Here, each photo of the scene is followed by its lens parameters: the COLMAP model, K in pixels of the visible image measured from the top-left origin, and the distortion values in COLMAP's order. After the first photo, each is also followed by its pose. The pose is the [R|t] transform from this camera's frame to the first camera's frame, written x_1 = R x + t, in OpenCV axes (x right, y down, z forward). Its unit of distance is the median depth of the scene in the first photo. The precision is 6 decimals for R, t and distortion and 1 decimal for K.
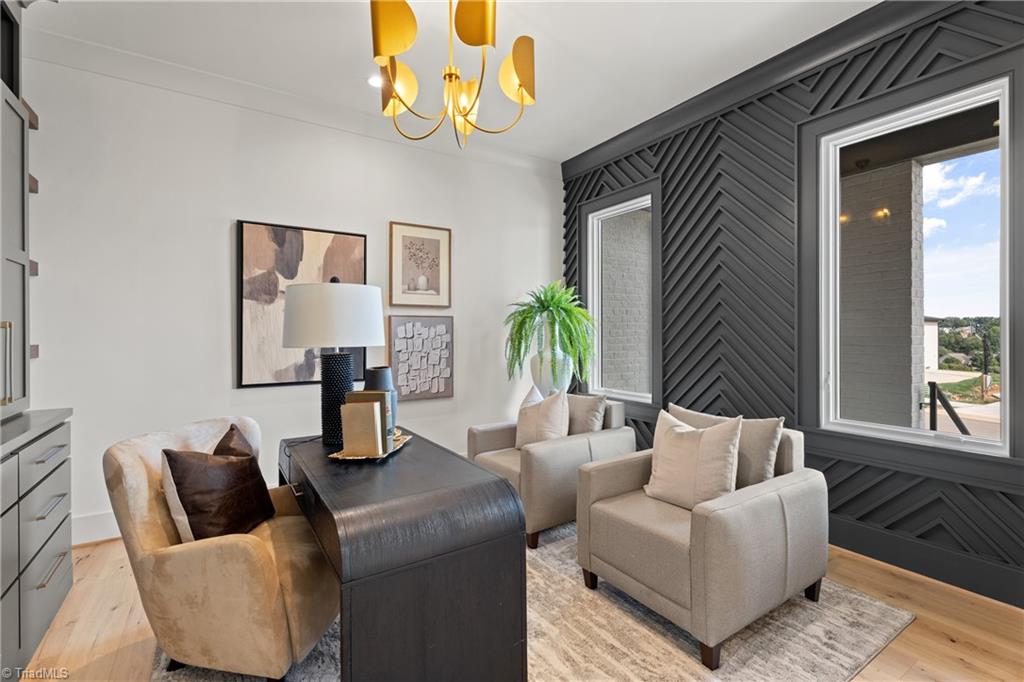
lens RADIAL K [[457.5, 0, 512.6], [0, 457.5, 335.2], [0, 0, 1]] dist [-0.000236, 0.000012]
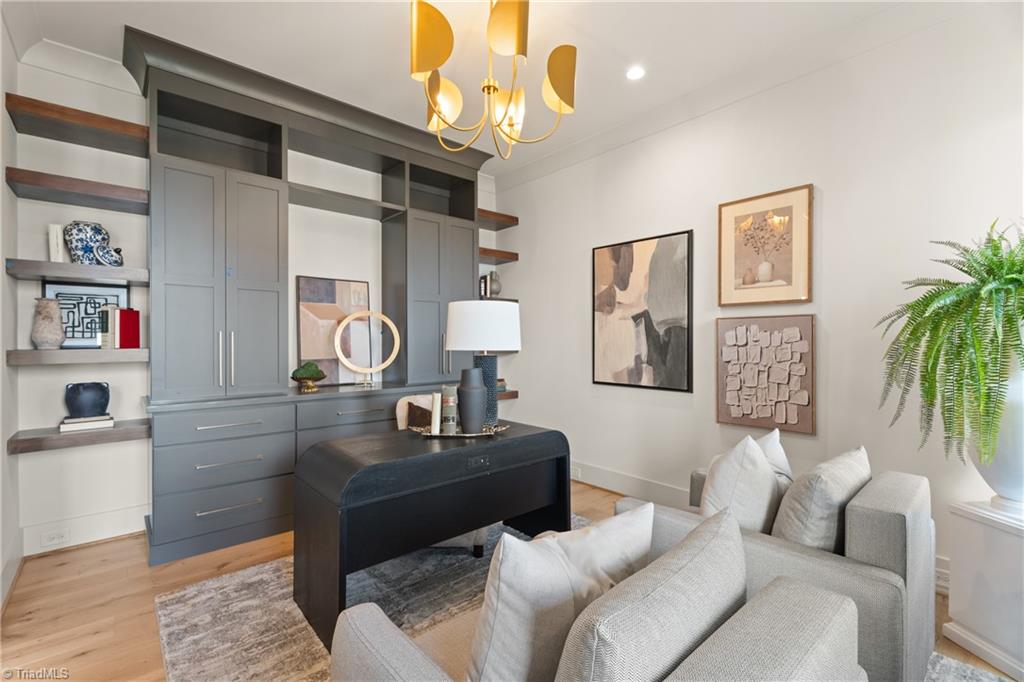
lens RADIAL K [[457.5, 0, 513.3], [0, 457.5, 342.1], [0, 0, 1]] dist [-0.000236, 0.000012]
pose [[0.150943, 0.005649, -0.988526, 0.508723], [-0.005537, 0.999973, 0.004869, -0.001872], [0.988527, 0.004738, 0.150971, 0.514203]]
